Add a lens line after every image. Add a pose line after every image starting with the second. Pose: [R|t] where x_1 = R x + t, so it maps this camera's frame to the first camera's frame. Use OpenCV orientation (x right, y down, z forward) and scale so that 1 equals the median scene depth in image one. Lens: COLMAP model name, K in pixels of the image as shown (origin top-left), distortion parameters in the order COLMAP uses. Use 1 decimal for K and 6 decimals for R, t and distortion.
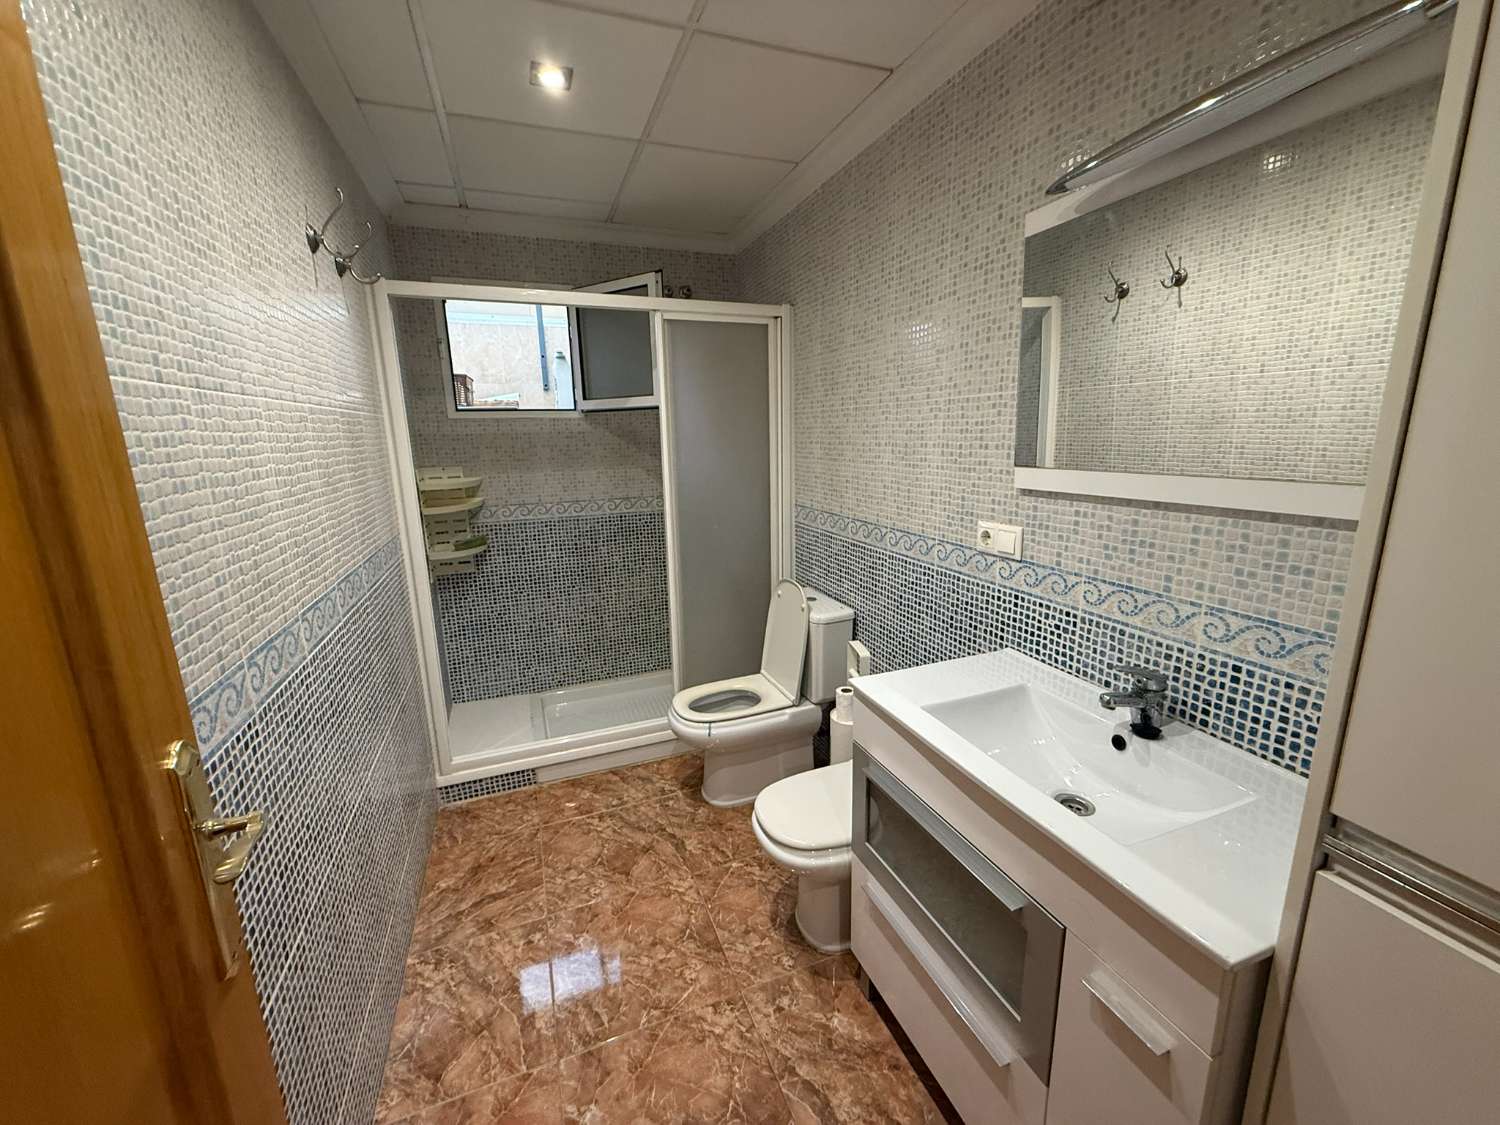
lens RADIAL K [[595.9, 0, 751.0], [0, 595.9, 559.7], [0, 0, 1]] dist [-0.001497, 0.000881]
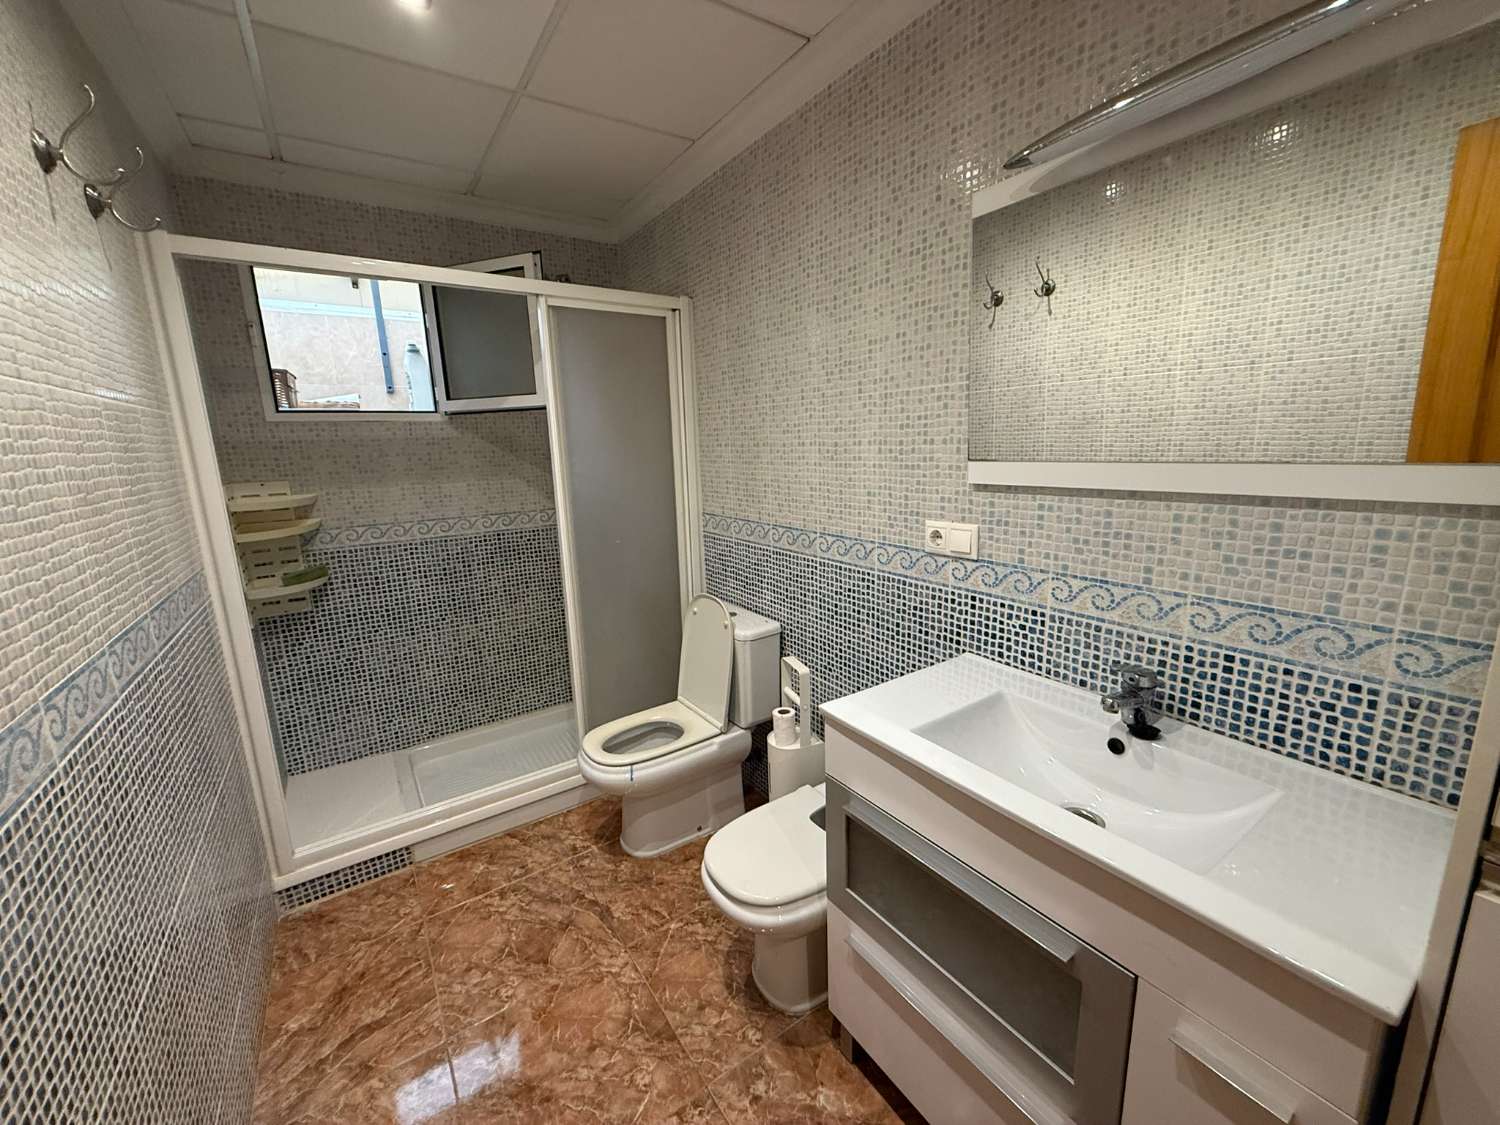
lens RADIAL K [[595.9, 0, 750.3], [0, 595.9, 559.2], [0, 0, 1]] dist [-0.001497, 0.000881]
pose [[0.974619, -0.053436, 0.217398, -0.085279], [0.057662, 0.998250, -0.013138, -0.006293], [-0.216315, 0.025340, 0.975995, 0.121011]]
